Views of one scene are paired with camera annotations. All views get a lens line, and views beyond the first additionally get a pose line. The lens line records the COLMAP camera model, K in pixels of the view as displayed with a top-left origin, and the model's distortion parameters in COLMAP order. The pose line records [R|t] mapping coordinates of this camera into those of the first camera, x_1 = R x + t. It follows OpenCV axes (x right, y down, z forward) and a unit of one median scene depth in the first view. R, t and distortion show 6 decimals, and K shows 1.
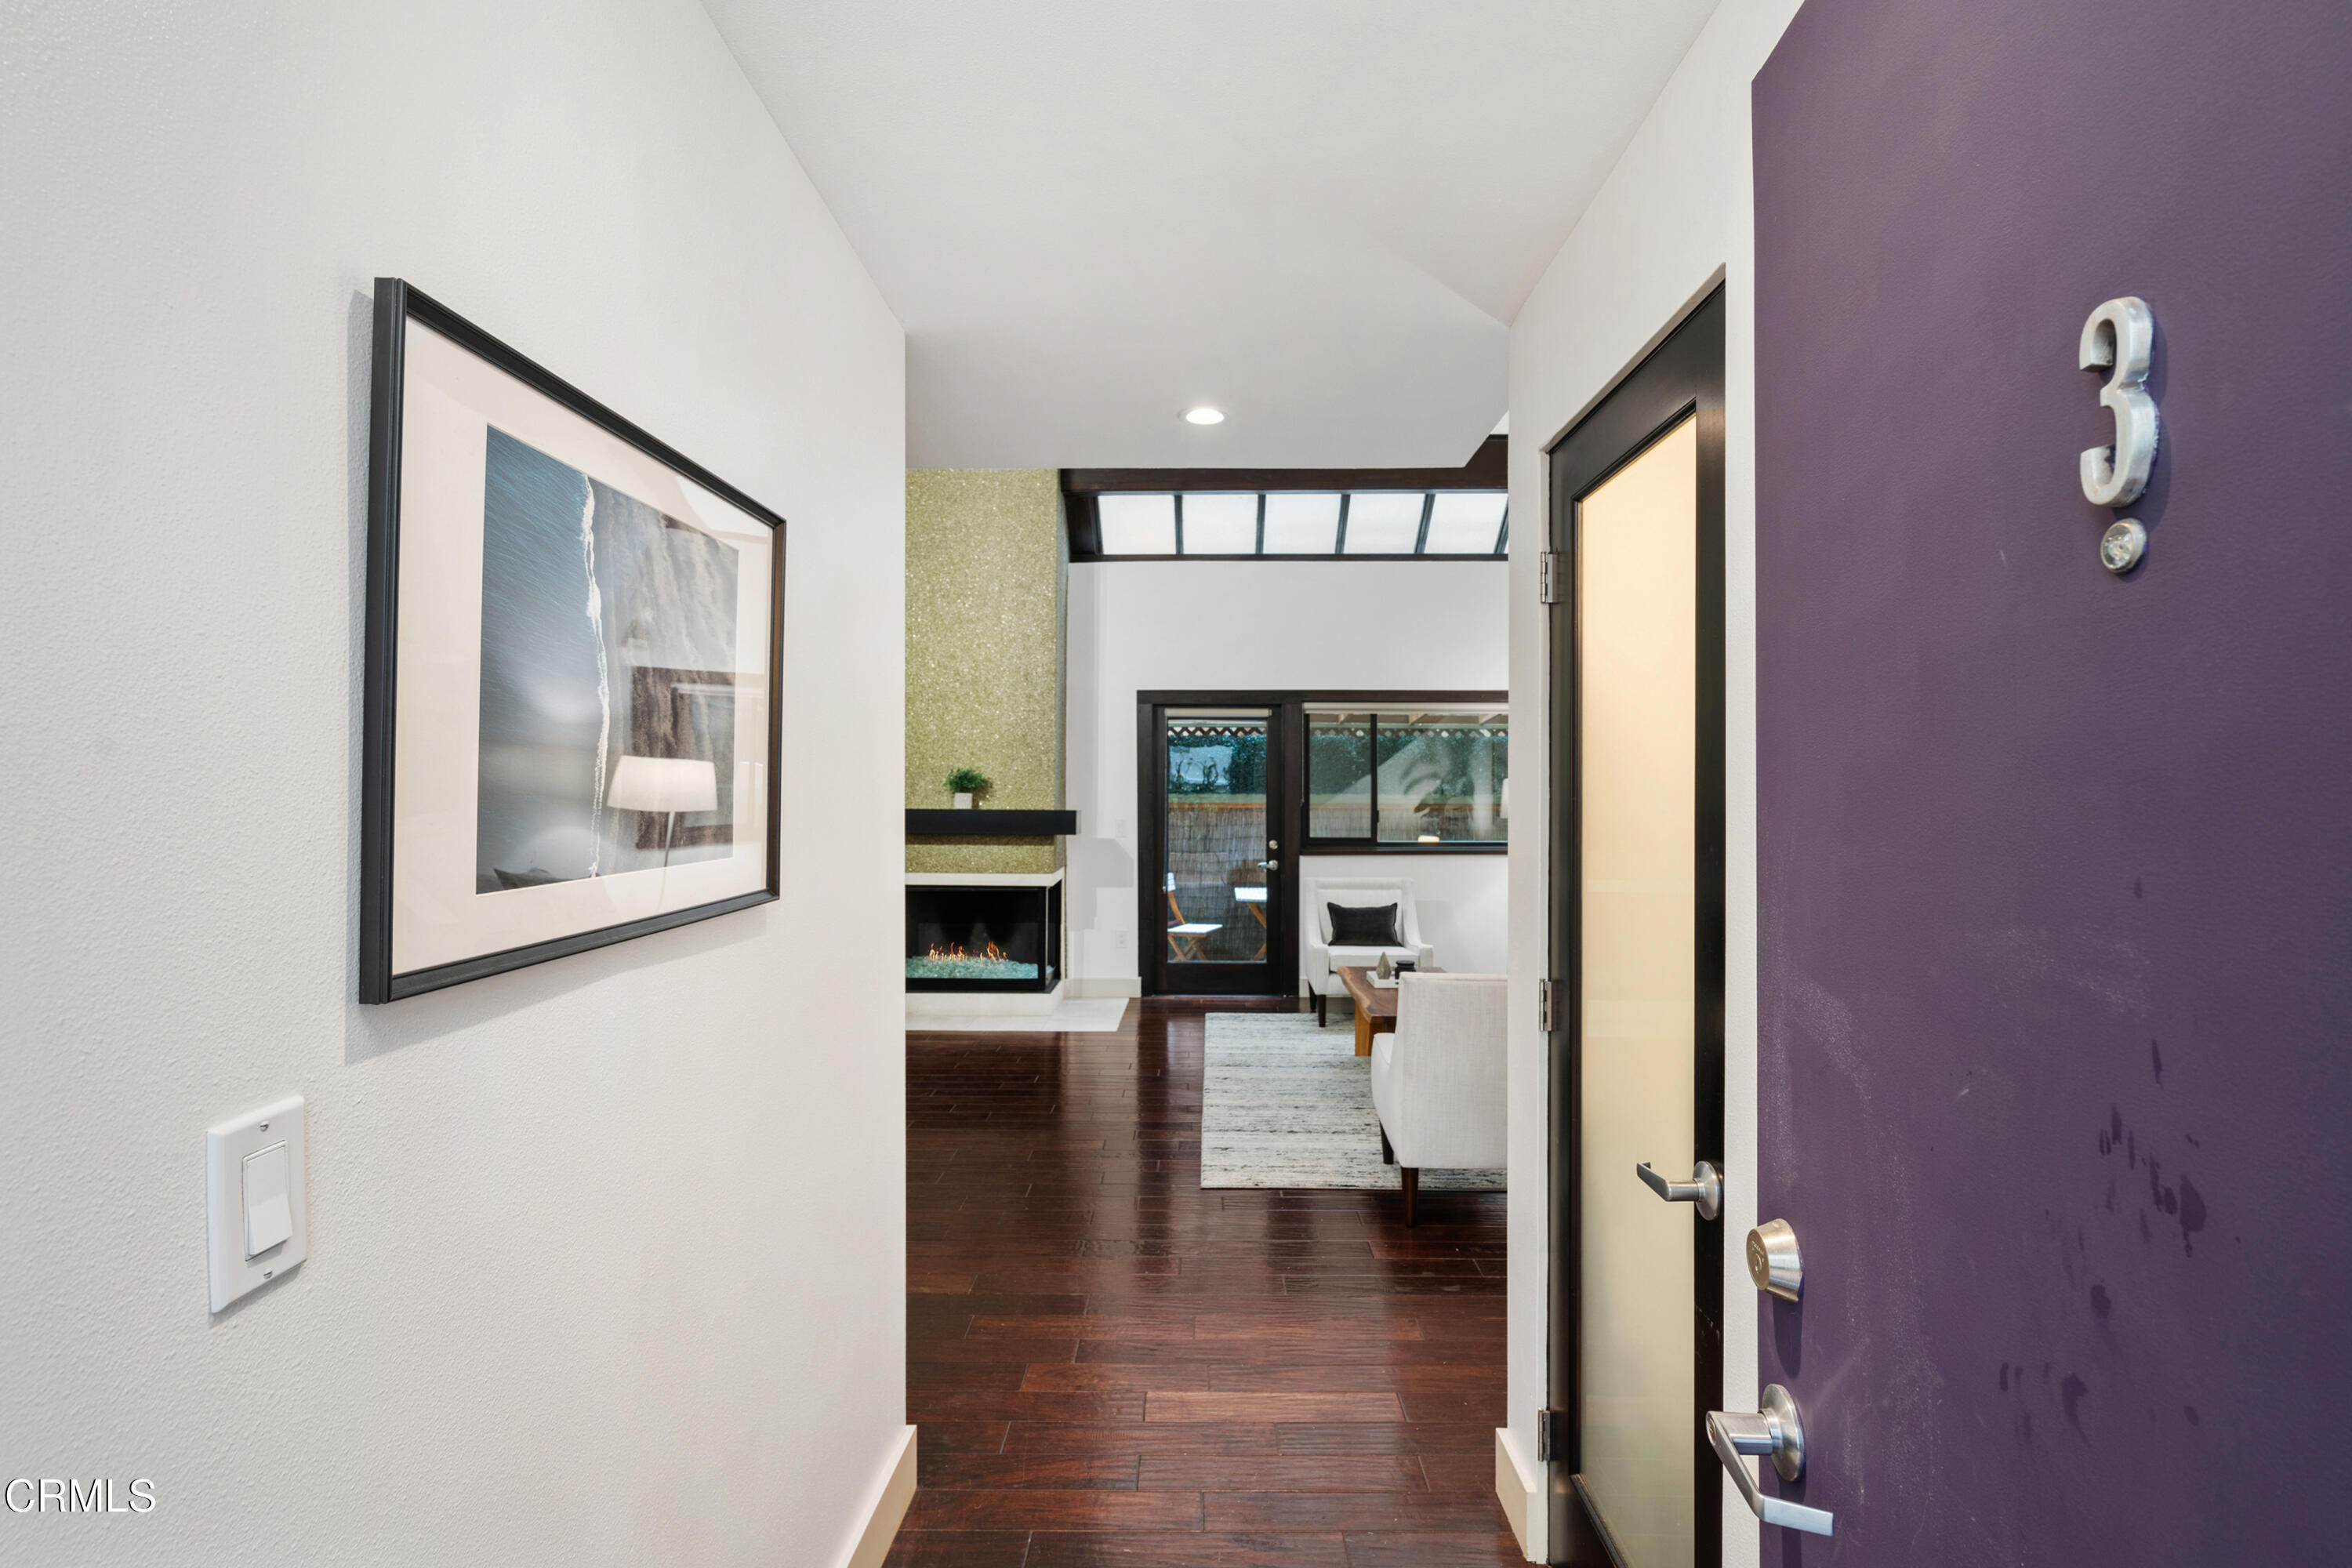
lens RADIAL K [[1059.0, 0, 1184.5], [0, 1059.0, 789.8], [0, 0, 1]] dist [-0.003734, 0.002548]
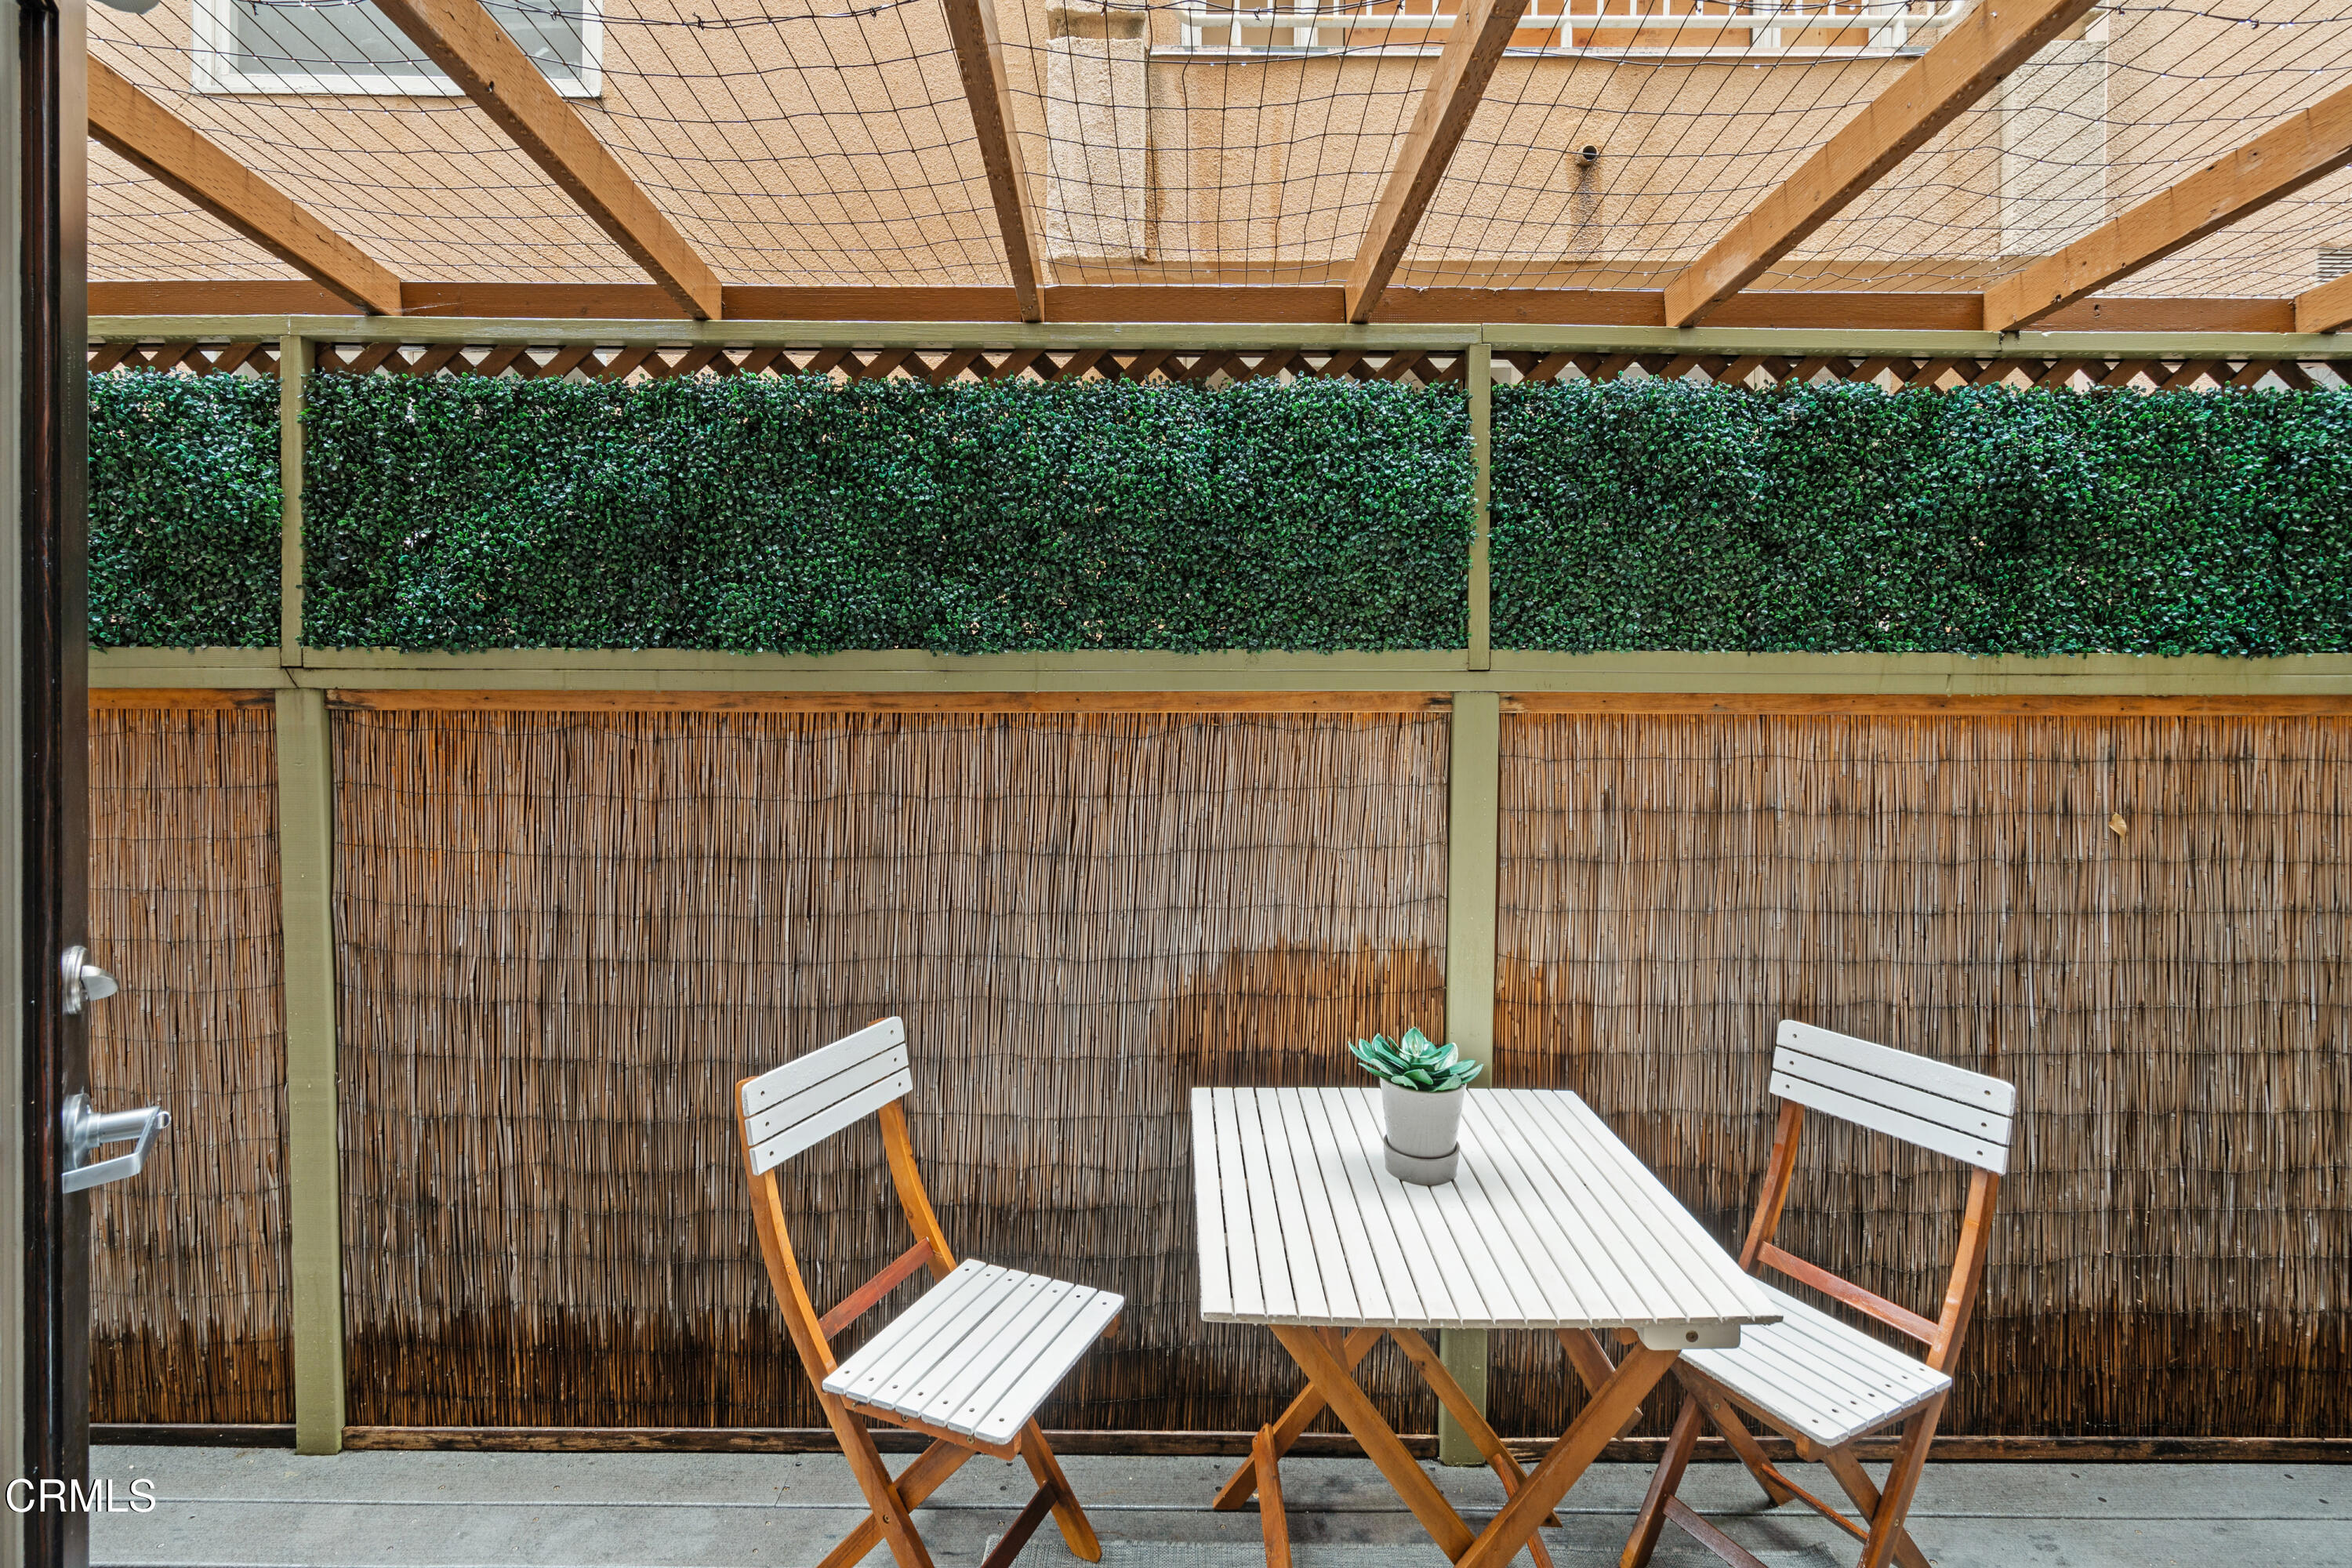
lens RADIAL K [[1059.0, 0, 1193.9], [0, 1059.0, 718.0], [0, 0, 1]] dist [-0.003734, 0.002548]
pose [[0.999735, -0.002221, 0.022934, 0.055135], [0.001781, 0.999814, 0.019184, 0.017463], [-0.022972, -0.019138, 0.999553, 0.997847]]
